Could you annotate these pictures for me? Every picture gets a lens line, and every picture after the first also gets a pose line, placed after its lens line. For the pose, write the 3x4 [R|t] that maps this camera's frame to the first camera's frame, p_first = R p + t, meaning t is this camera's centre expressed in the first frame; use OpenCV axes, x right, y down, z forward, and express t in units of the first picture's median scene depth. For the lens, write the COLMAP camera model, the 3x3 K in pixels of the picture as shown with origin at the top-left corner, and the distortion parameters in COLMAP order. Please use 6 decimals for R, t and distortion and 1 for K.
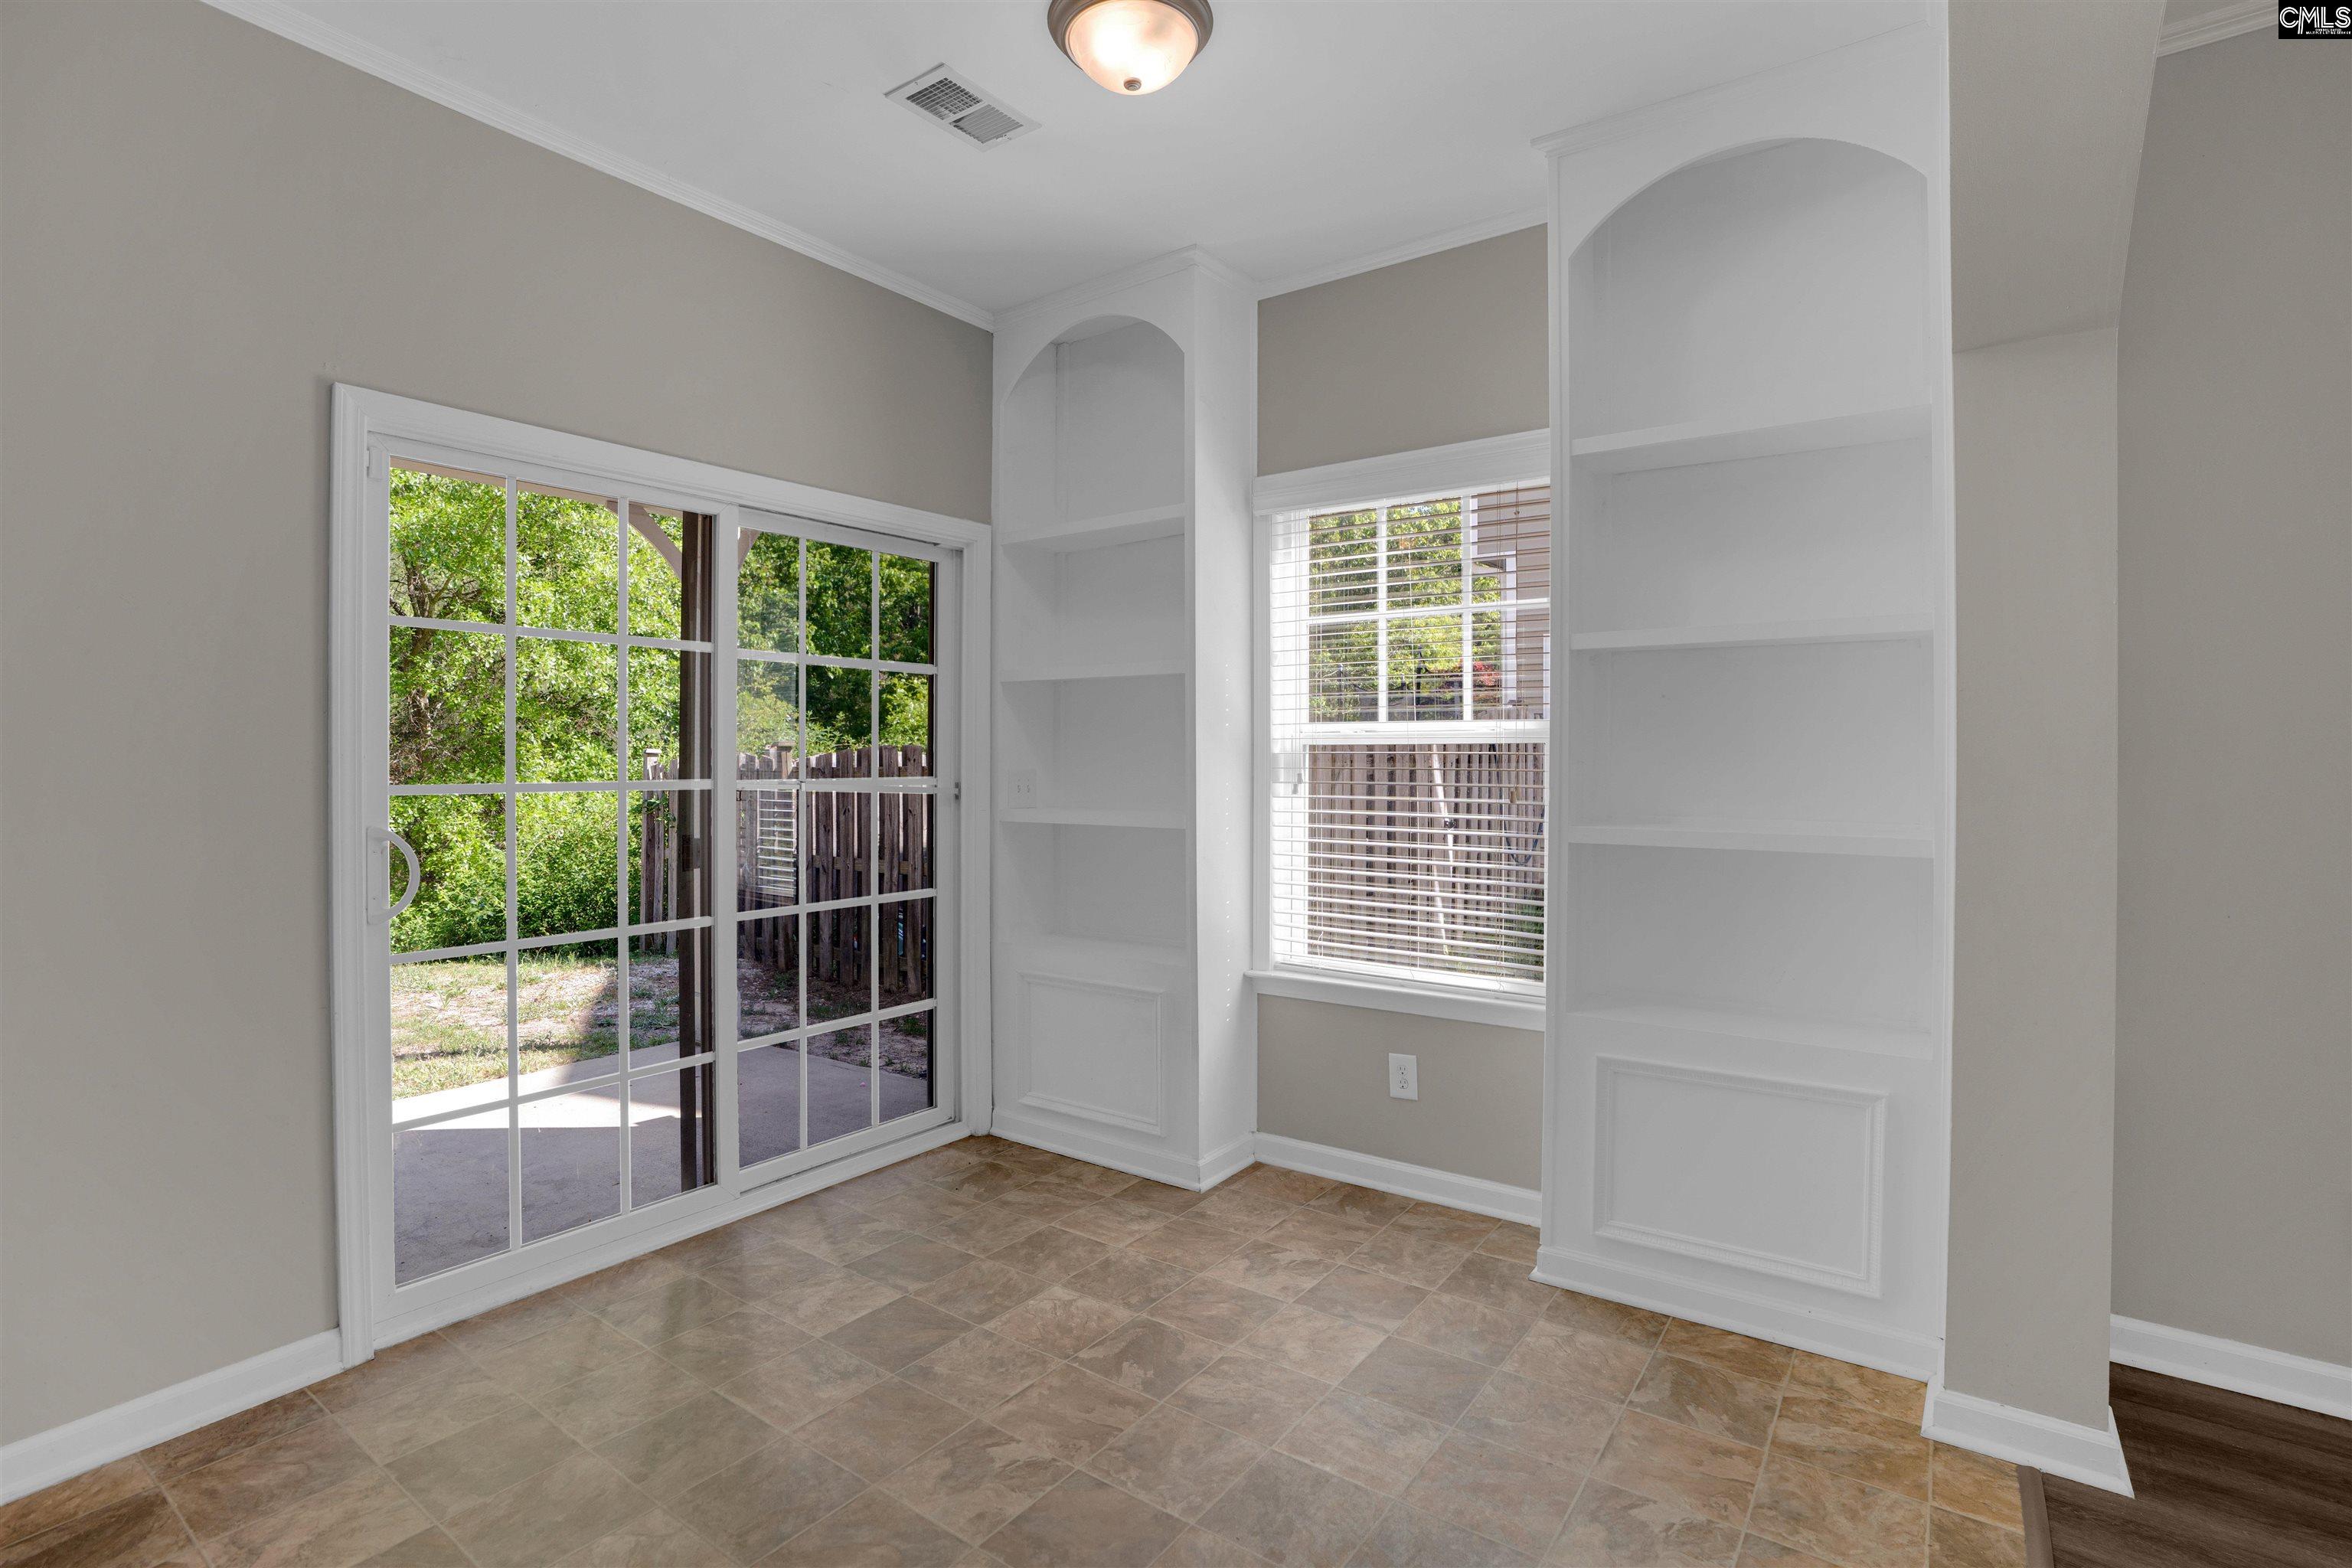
lens RADIAL K [[1104.3, 0, 1158.2], [0, 1104.3, 766.8], [0, 0, 1]] dist [-0.064994, 0.021750]
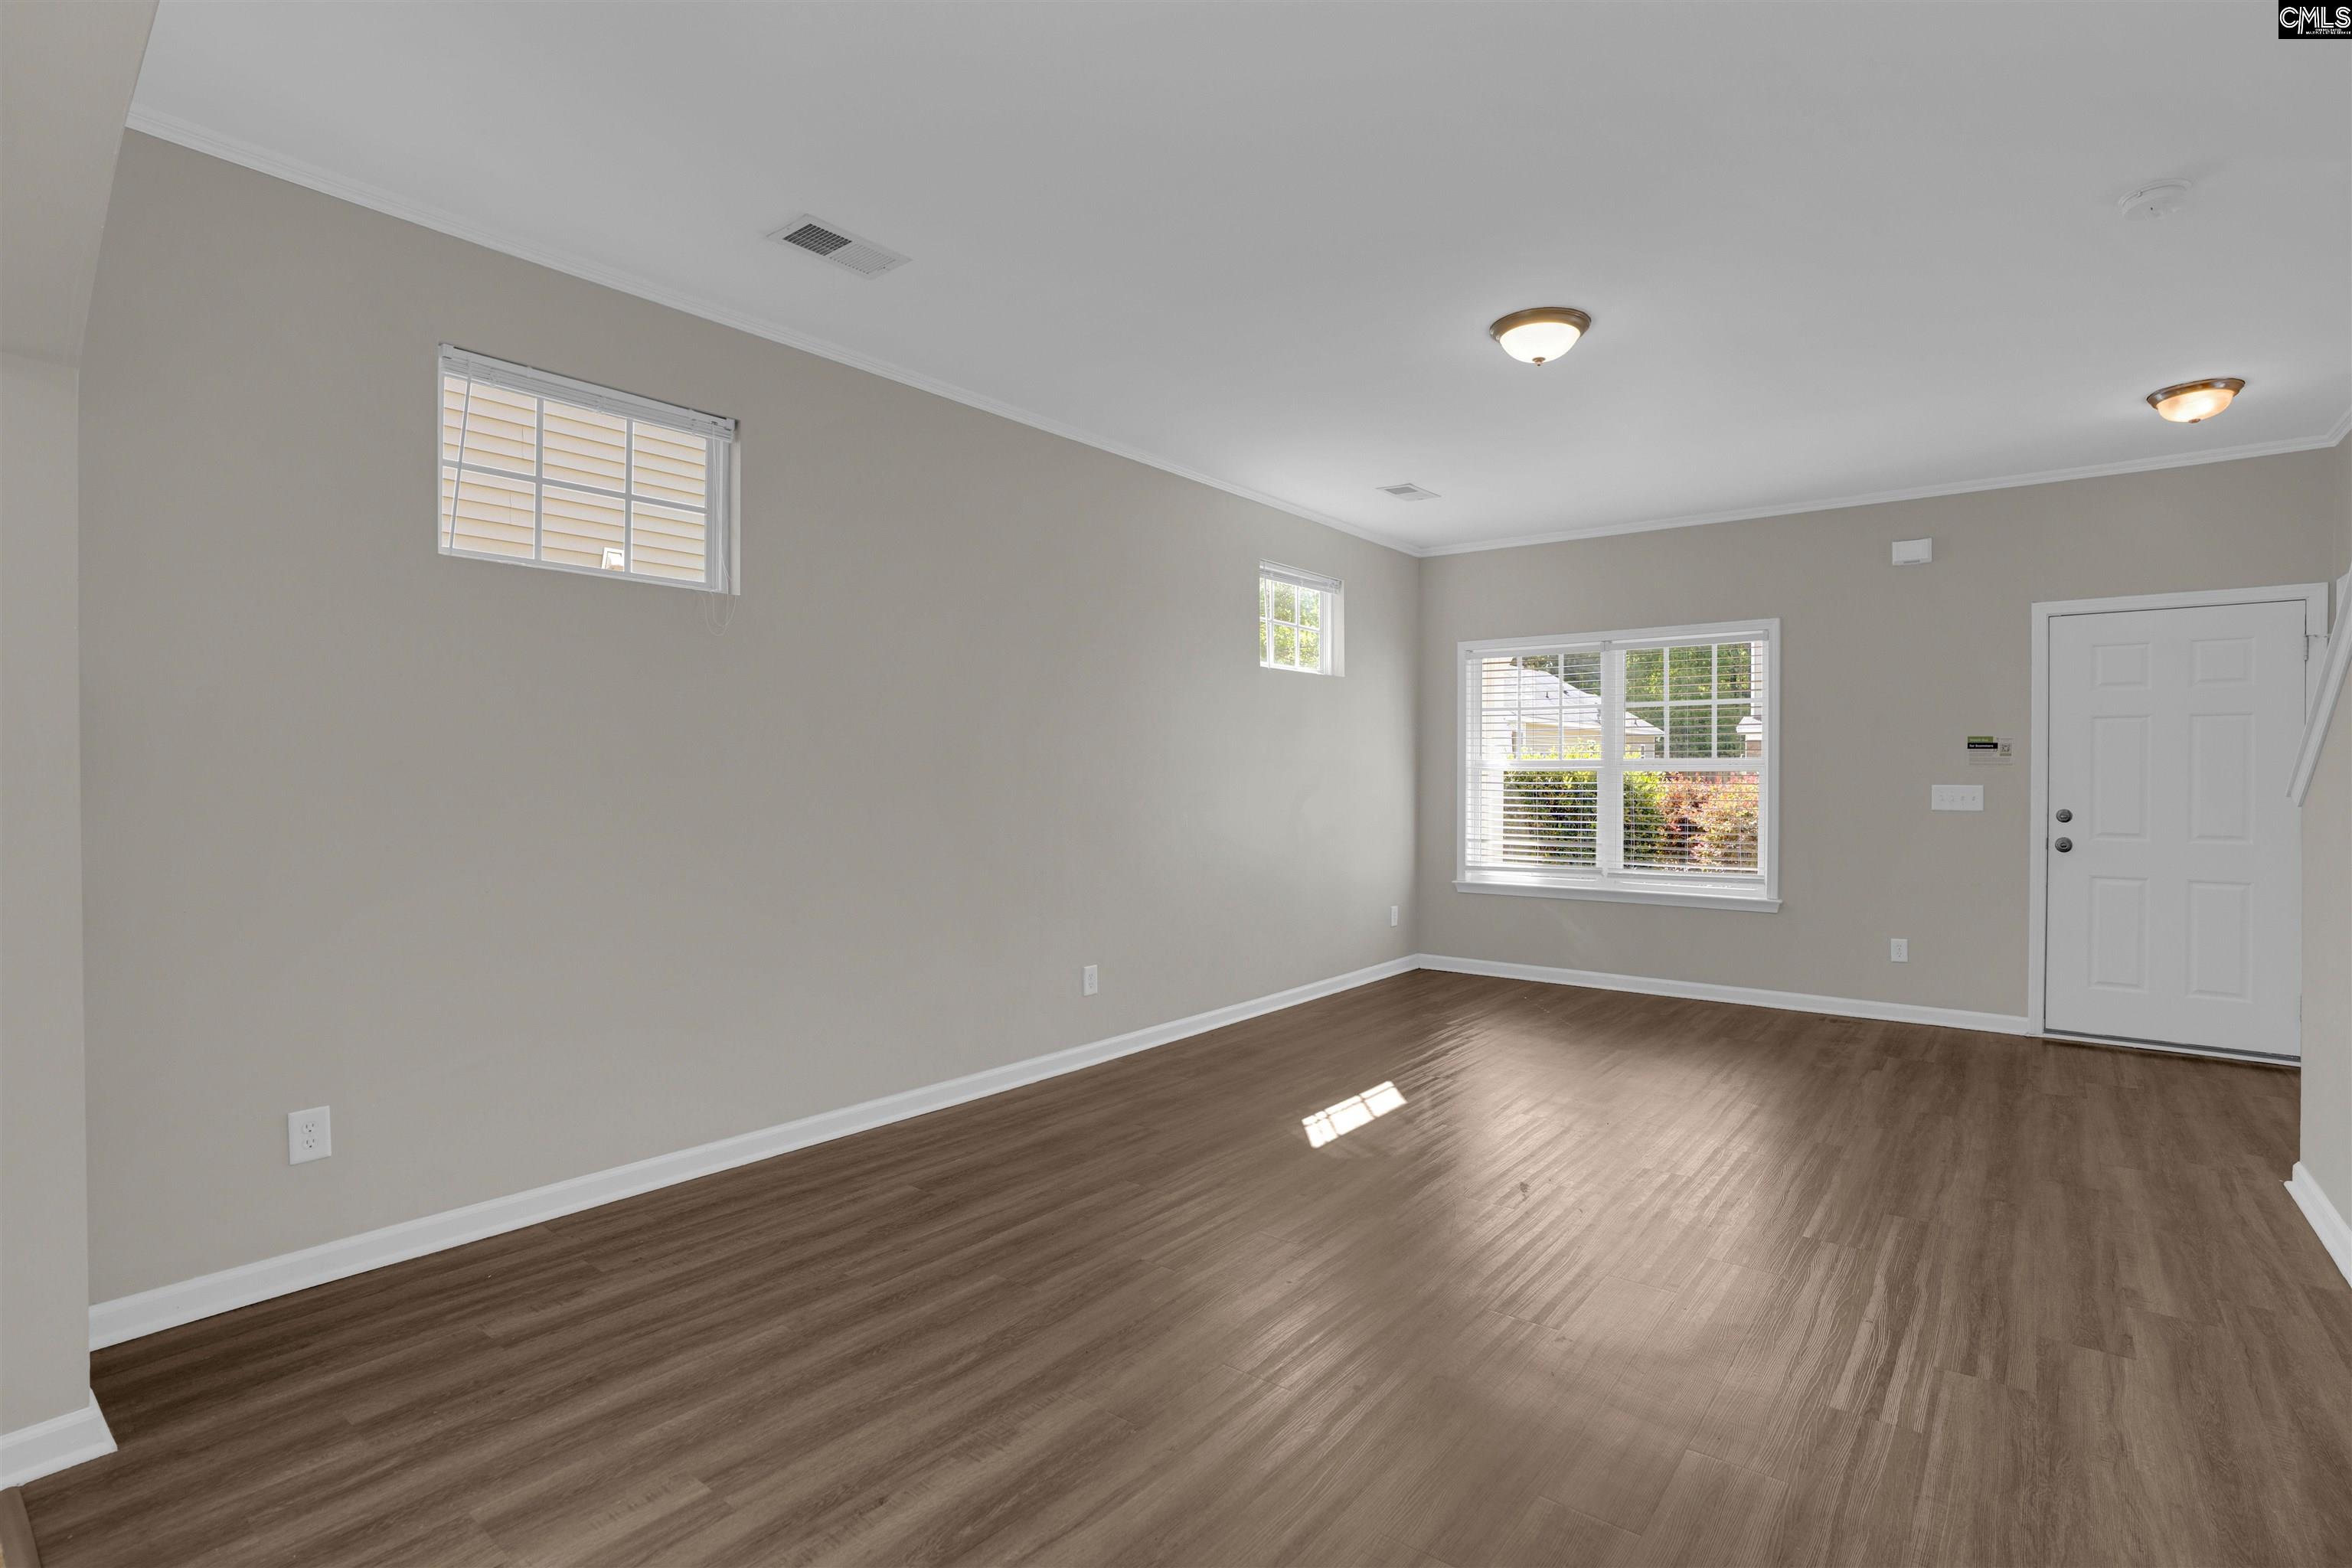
lens RADIAL K [[1110.4, 0, 1197.8], [0, 1110.4, 779.7], [0, 0, 1]] dist [-0.040837, 0.002724]
pose [[0.029570, -0.000794, 0.999562, -0.081630], [0.008555, 0.999963, 0.000541, 0.001582], [-0.999526, 0.008535, 0.029576, -0.102497]]
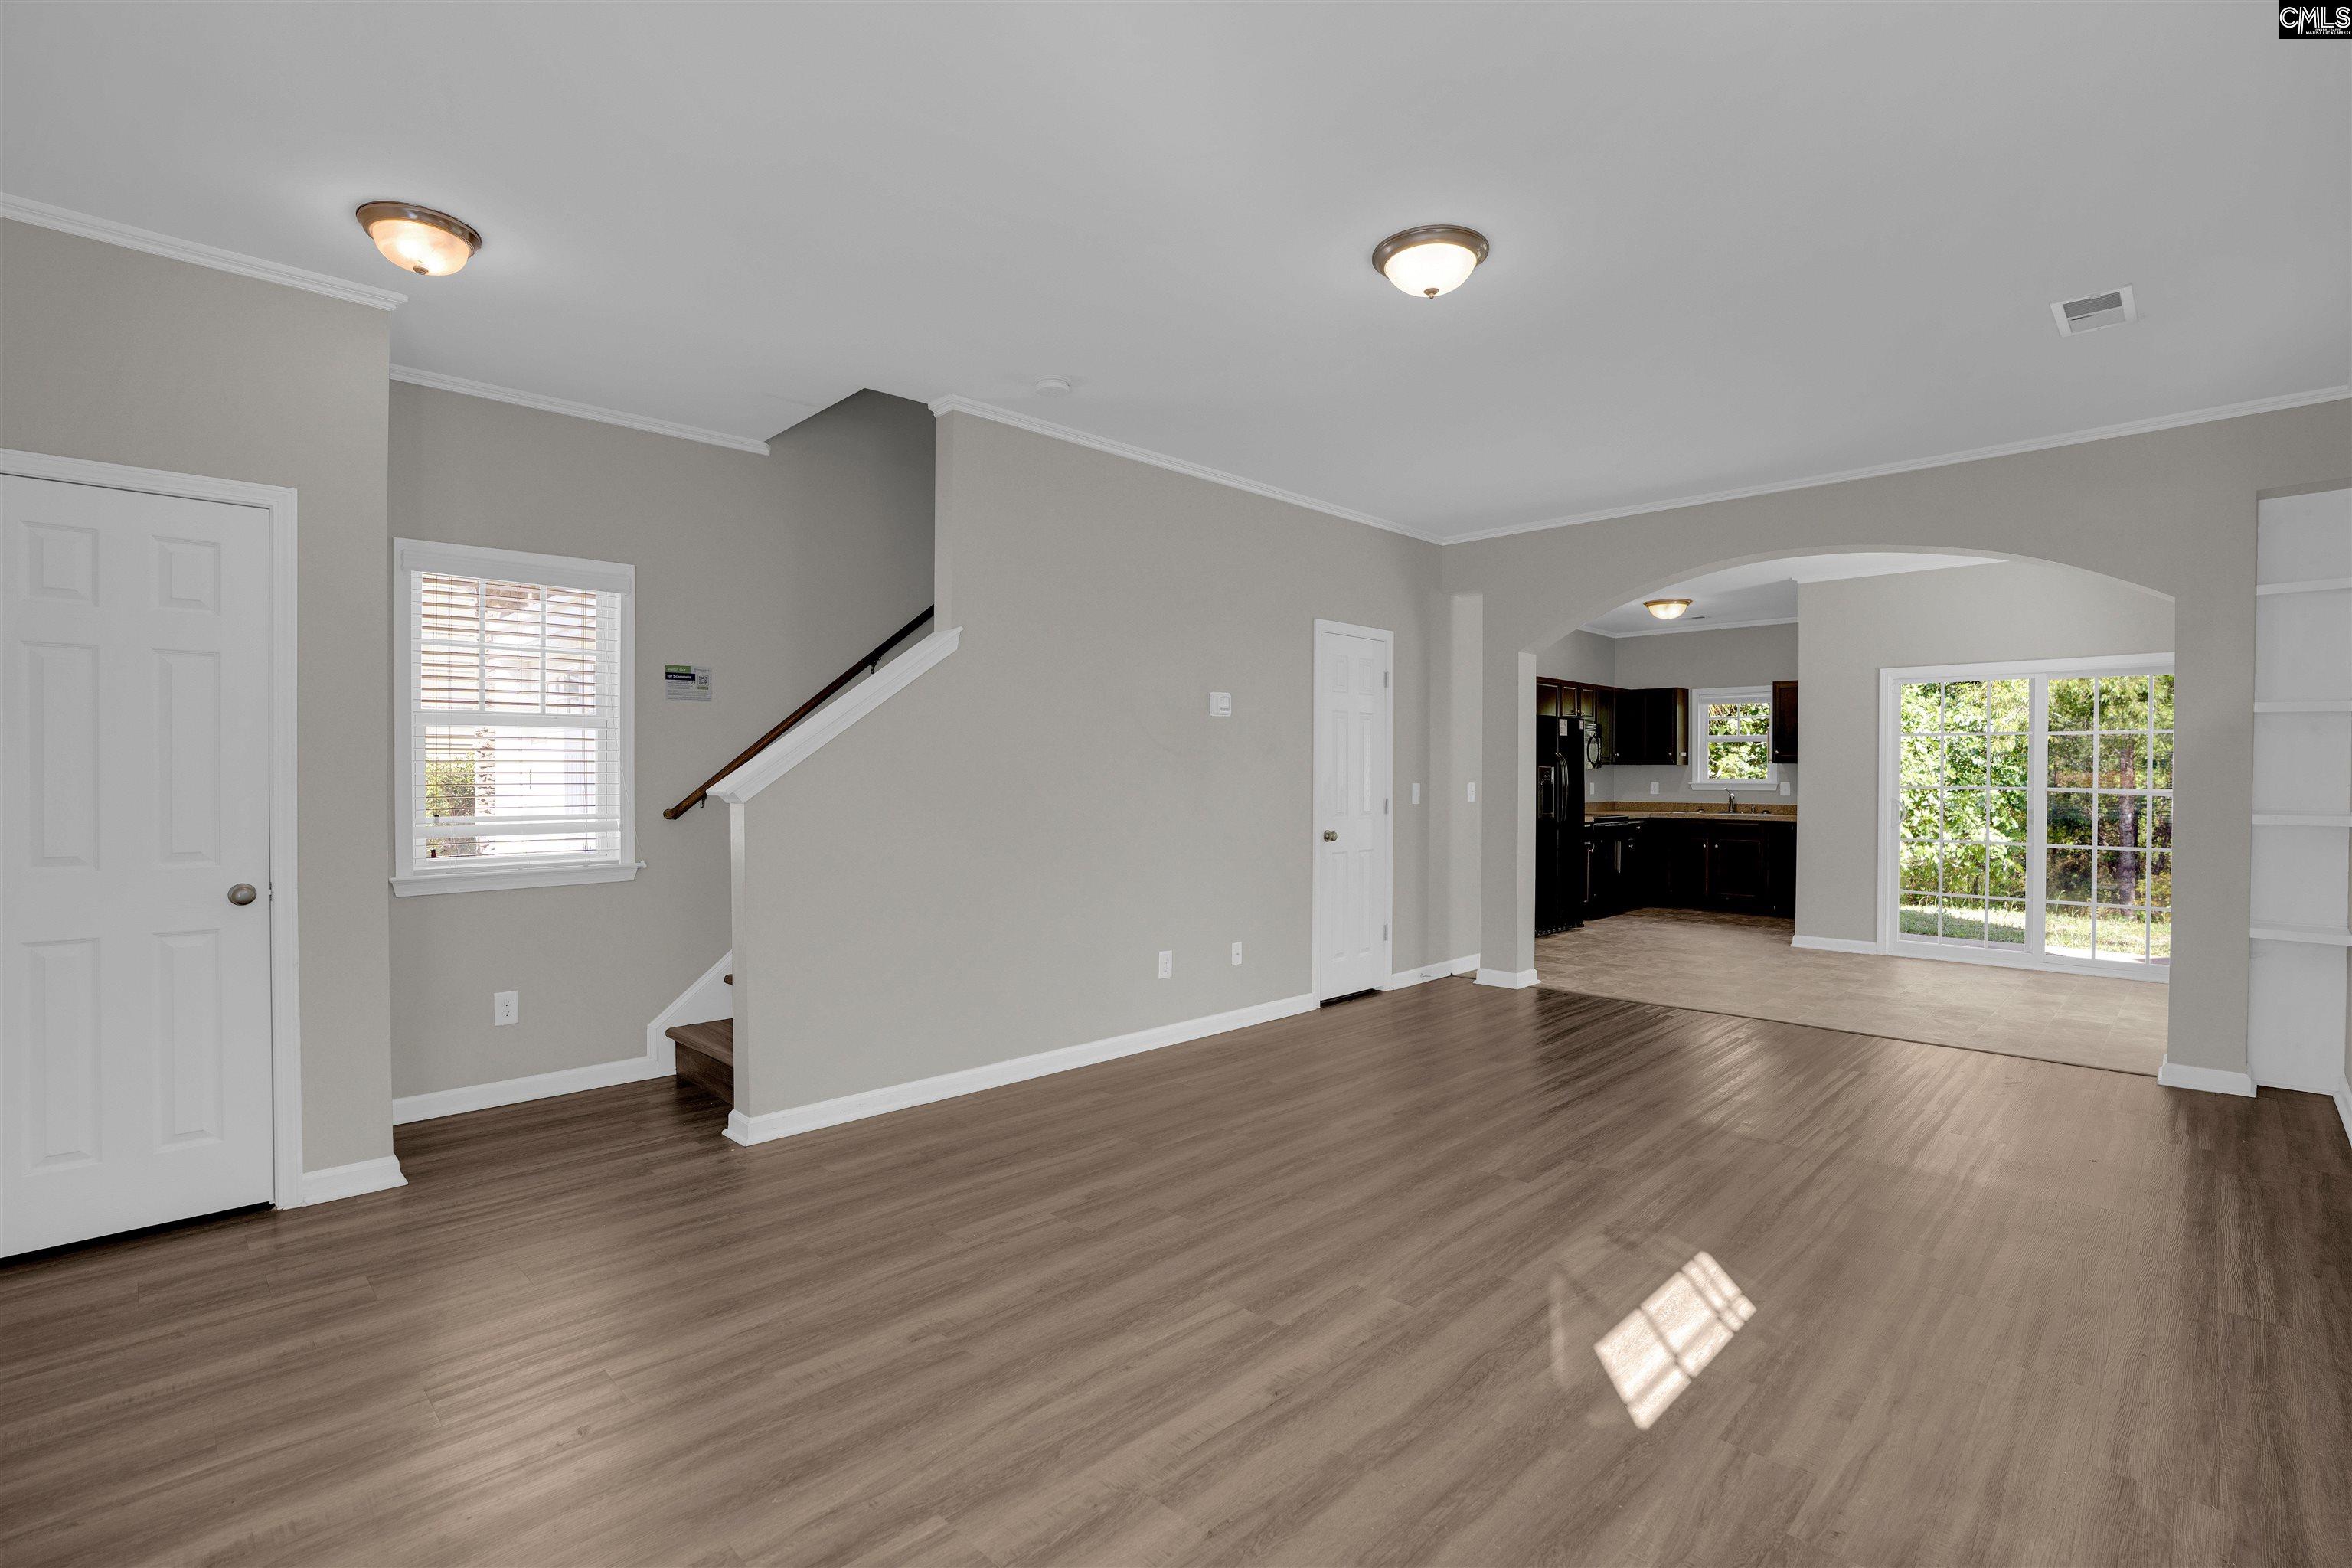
lens RADIAL K [[1104.3, 0, 1176.6], [0, 1104.3, 781.2], [0, 0, 1]] dist [-0.064994, 0.021750]
pose [[-0.152997, 0.007339, -0.988199, 2.151656], [-0.009681, 0.999913, 0.008925, -0.002916], [0.988179, 0.010932, -0.152912, -0.509645]]
